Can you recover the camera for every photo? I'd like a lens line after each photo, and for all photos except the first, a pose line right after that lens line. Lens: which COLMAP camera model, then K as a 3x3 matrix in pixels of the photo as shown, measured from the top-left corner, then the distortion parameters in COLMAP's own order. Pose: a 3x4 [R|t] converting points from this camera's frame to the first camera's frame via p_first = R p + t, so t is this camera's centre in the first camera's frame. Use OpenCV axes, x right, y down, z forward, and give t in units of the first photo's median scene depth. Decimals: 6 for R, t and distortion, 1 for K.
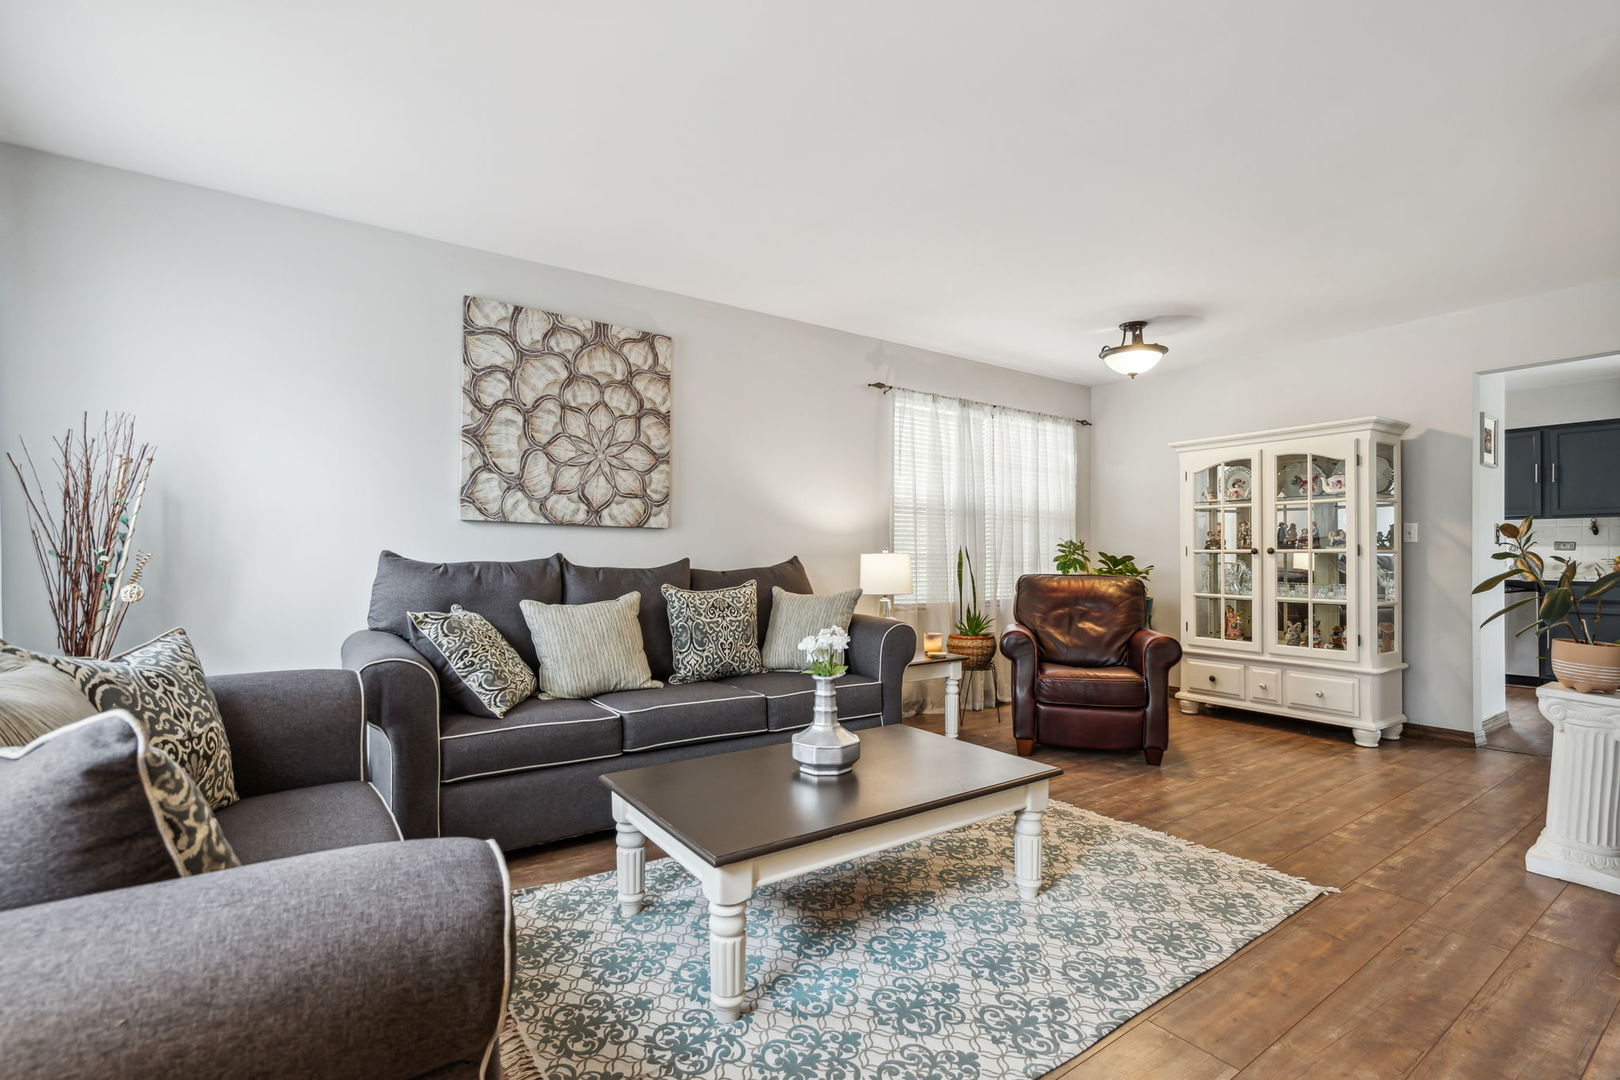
lens RADIAL K [[737.3, 0, 812.1], [0, 737.3, 551.6], [0, 0, 1]] dist [-0.001801, 0.000102]
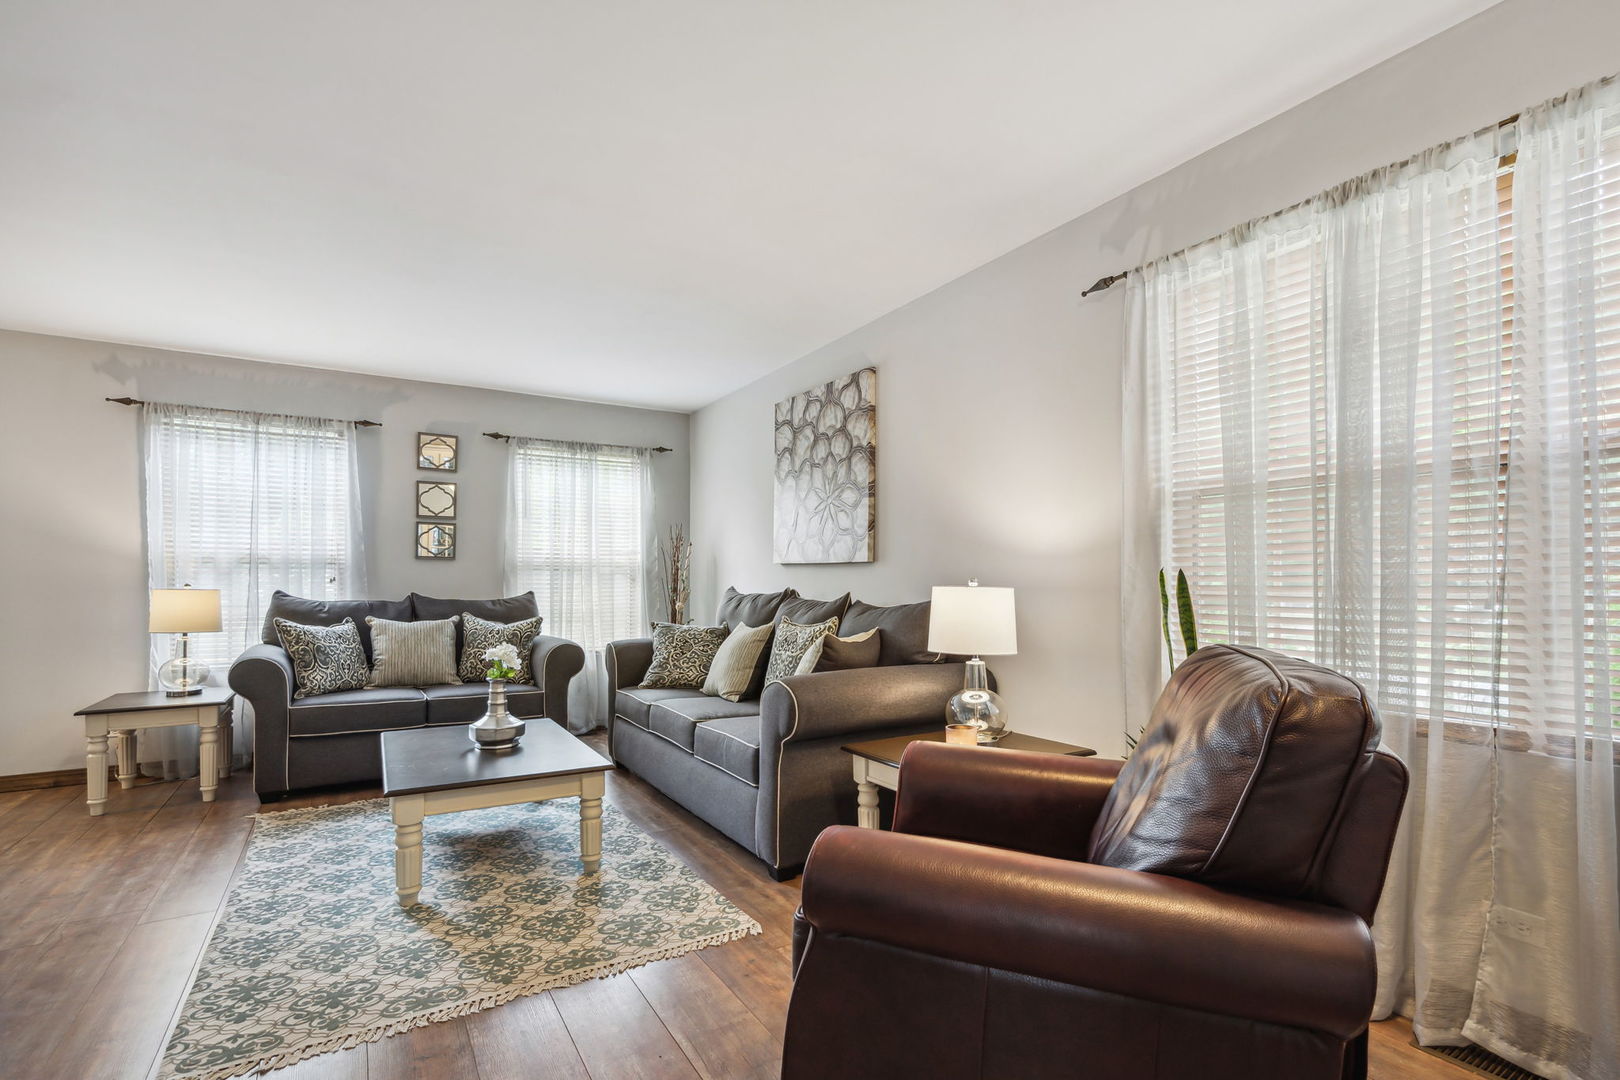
lens RADIAL K [[737.3, 0, 805.3], [0, 737.3, 583.5], [0, 0, 1]] dist [-0.001801, 0.000102]
pose [[-0.066674, -0.003138, -0.997770, 0.875223], [0.005690, 0.999978, -0.003526, 0.000401], [0.997759, -0.005913, -0.066655, 1.081487]]
